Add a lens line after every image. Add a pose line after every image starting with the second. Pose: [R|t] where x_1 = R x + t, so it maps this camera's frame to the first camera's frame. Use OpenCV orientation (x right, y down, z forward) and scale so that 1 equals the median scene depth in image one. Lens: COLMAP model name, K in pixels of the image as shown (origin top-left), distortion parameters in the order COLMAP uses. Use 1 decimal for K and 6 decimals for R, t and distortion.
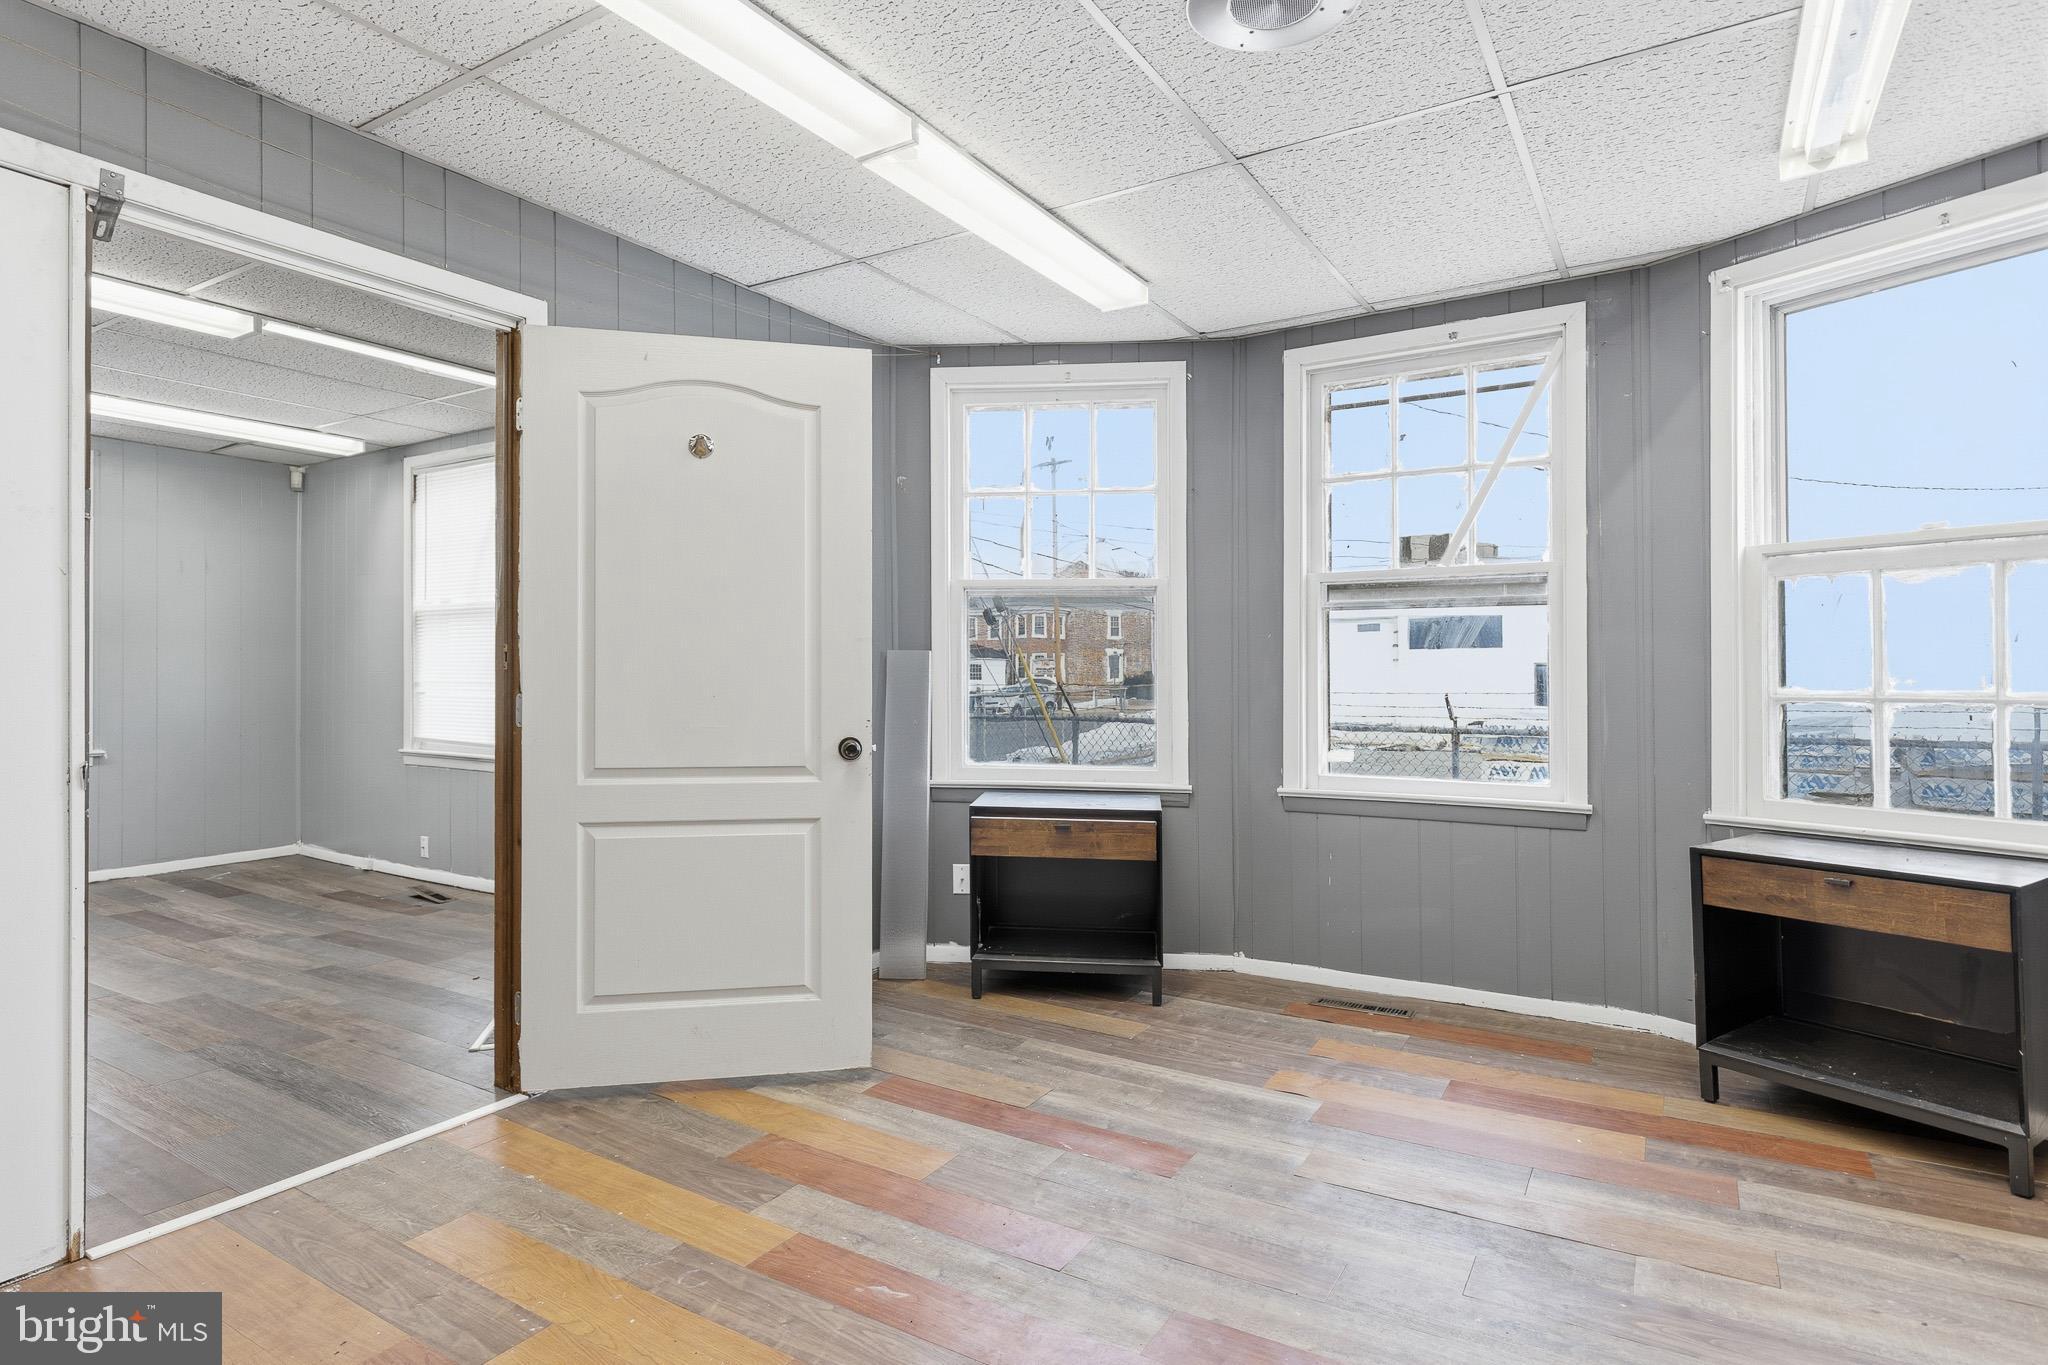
lens RADIAL K [[1072.7, 0, 1024.0], [0, 1072.7, 682.5], [0, 0, 1]] dist [-0.001540, -0.000025]
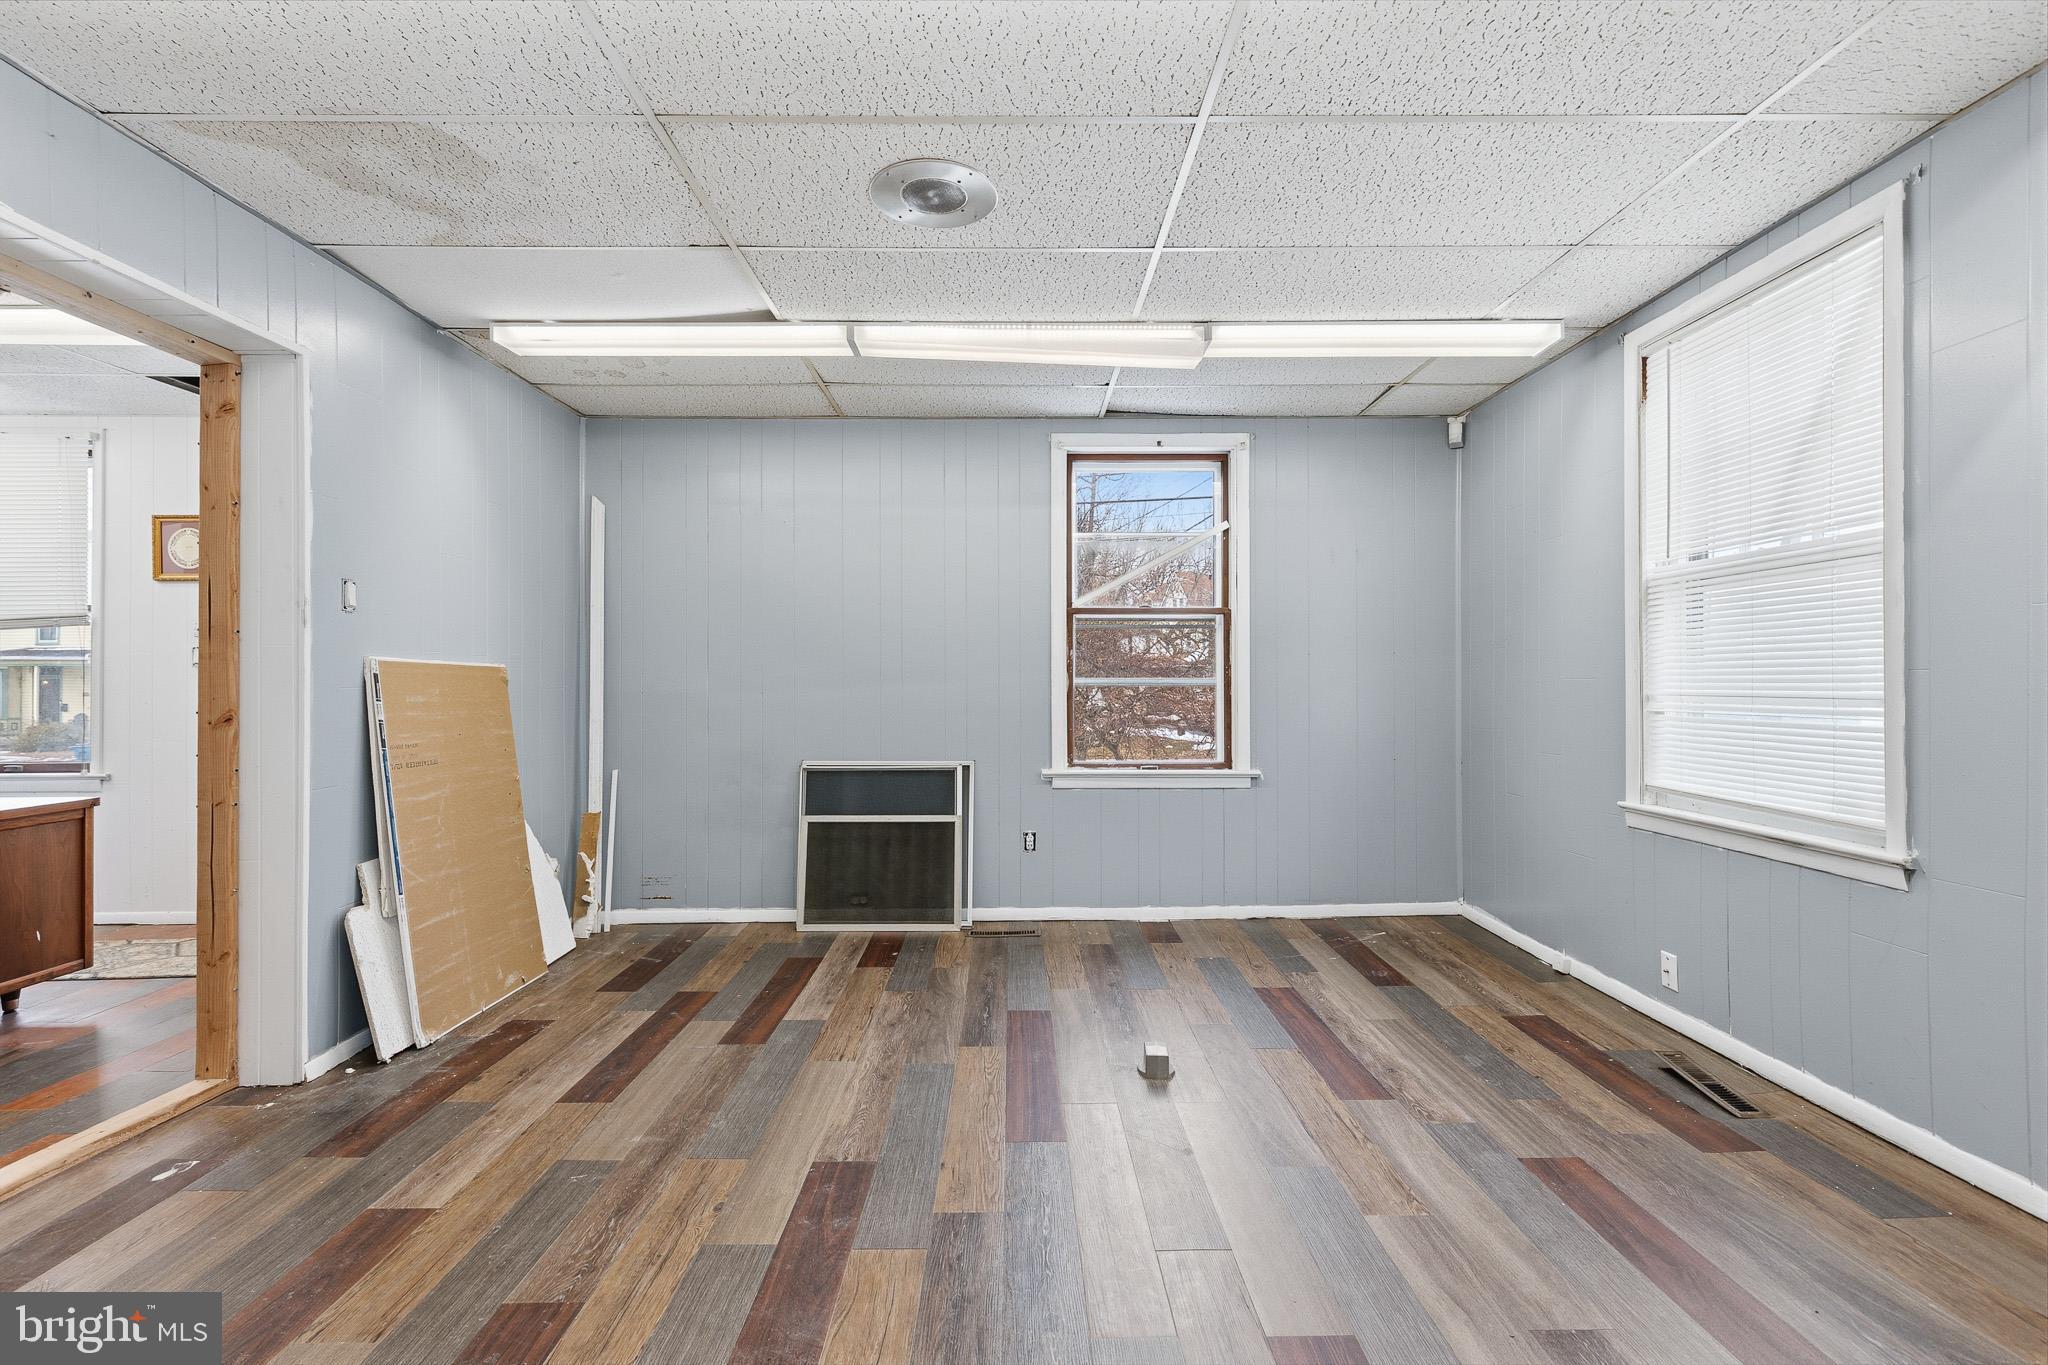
lens RADIAL K [[915.8, 0, 1024.0], [0, 915.8, 682.5], [0, 0, 1]] dist [0.002300, -0.000118]
pose [[0.536609, -0.008922, -0.843784, -0.591629], [0.002639, 0.999957, -0.008894, -0.006225], [0.843827, 0.002546, 0.536610, 0.781922]]
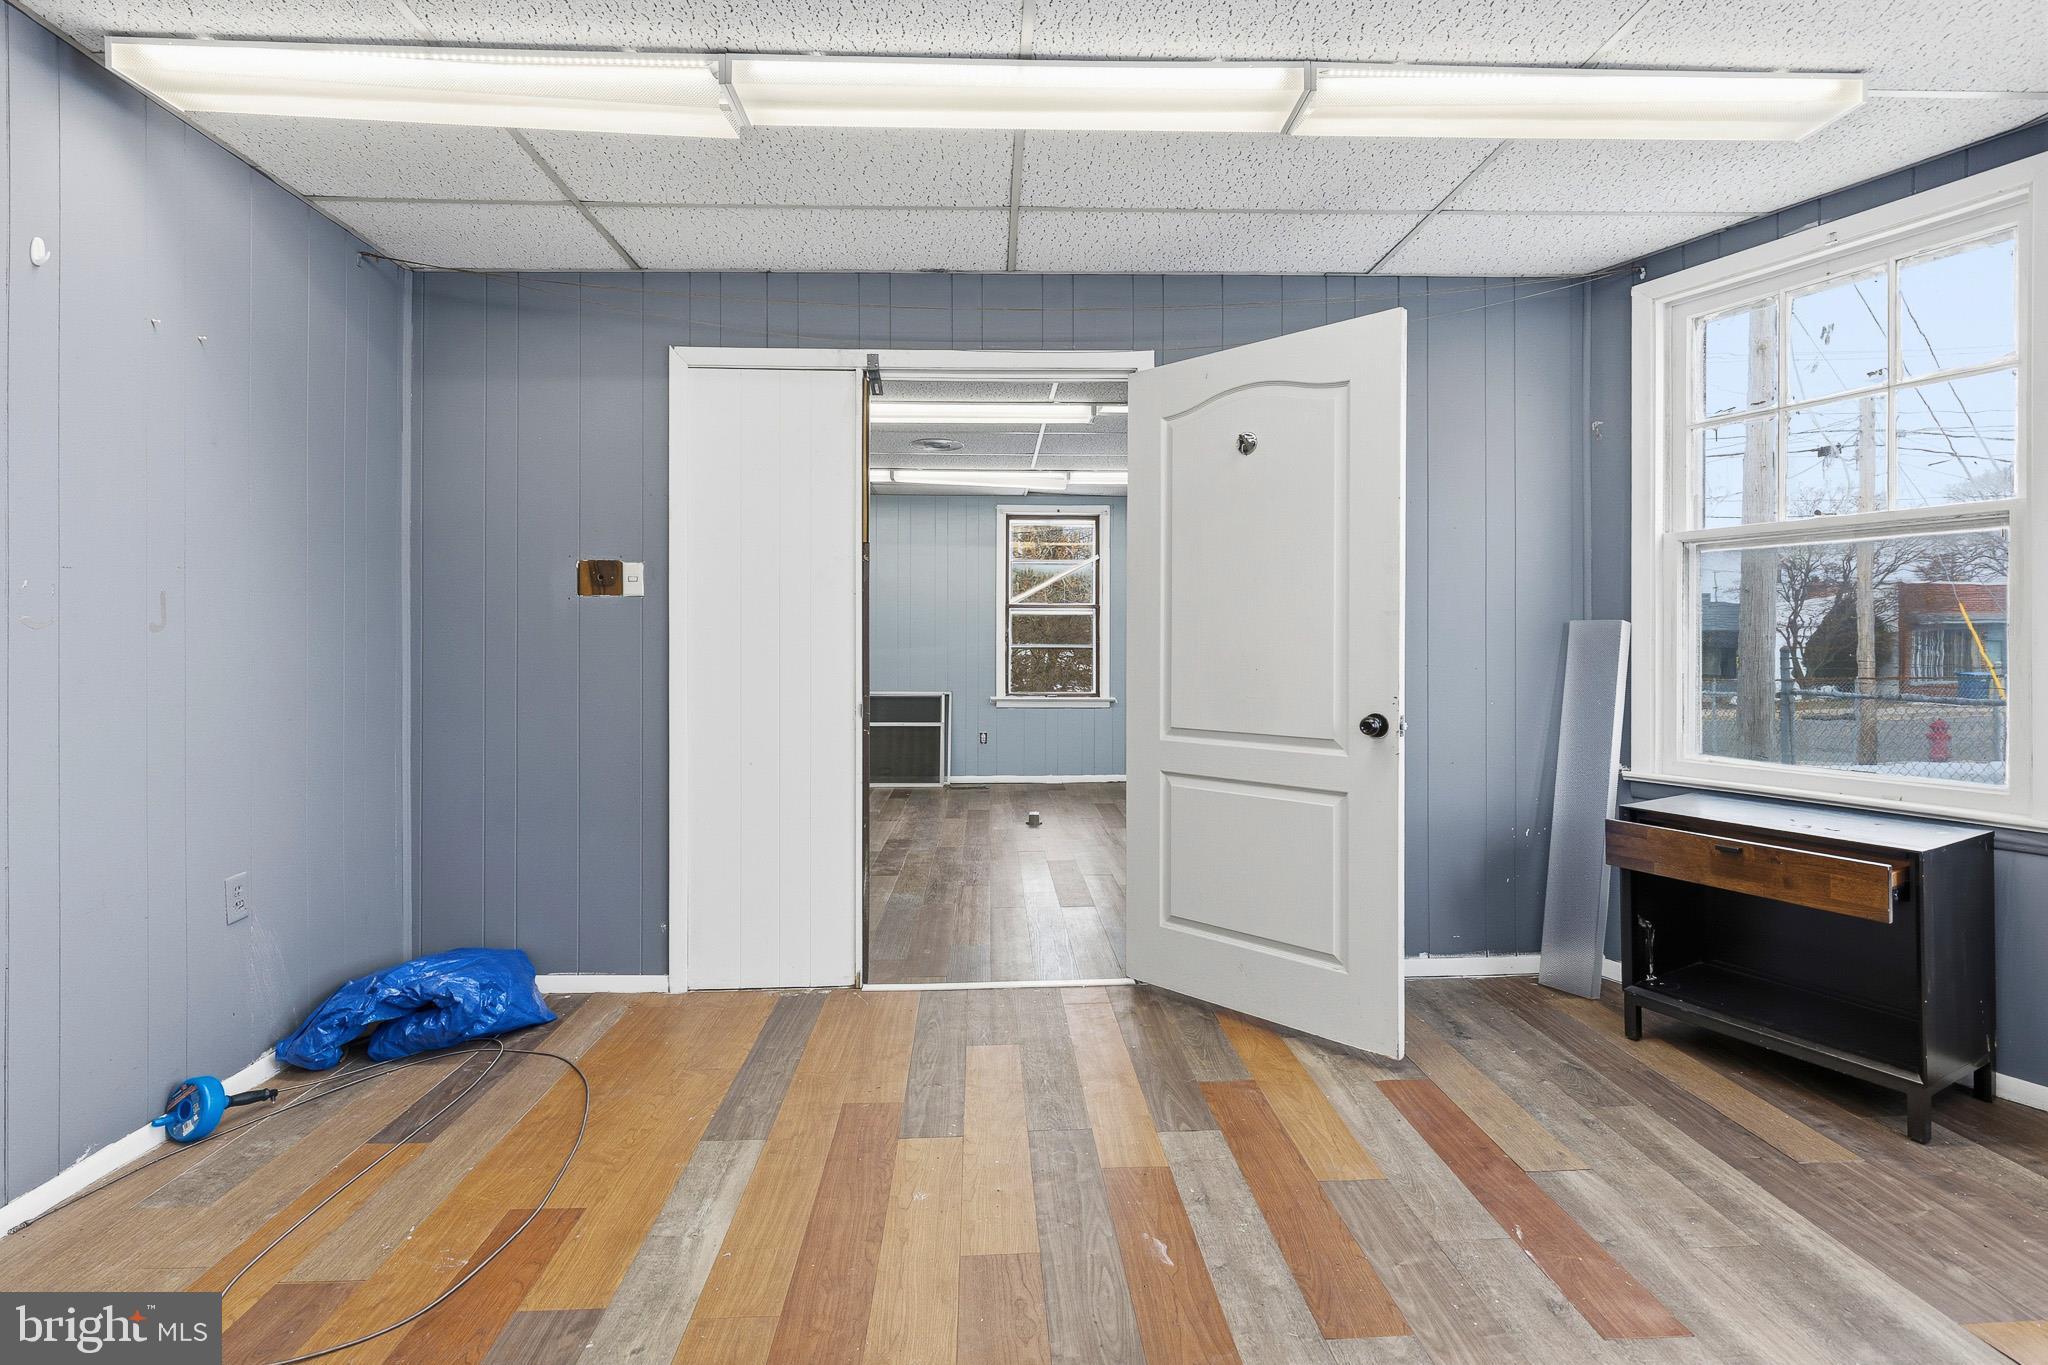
lens RADIAL K [[931.7, 0, 1025.9], [0, 931.7, 660.1], [0, 0, 1]] dist [0.001916, -0.000093]
pose [[0.562303, 0.007098, -0.826901, 0.335271], [-0.001971, 0.999972, 0.007243, -0.002884], [0.826929, -0.002442, 0.562301, 0.245149]]
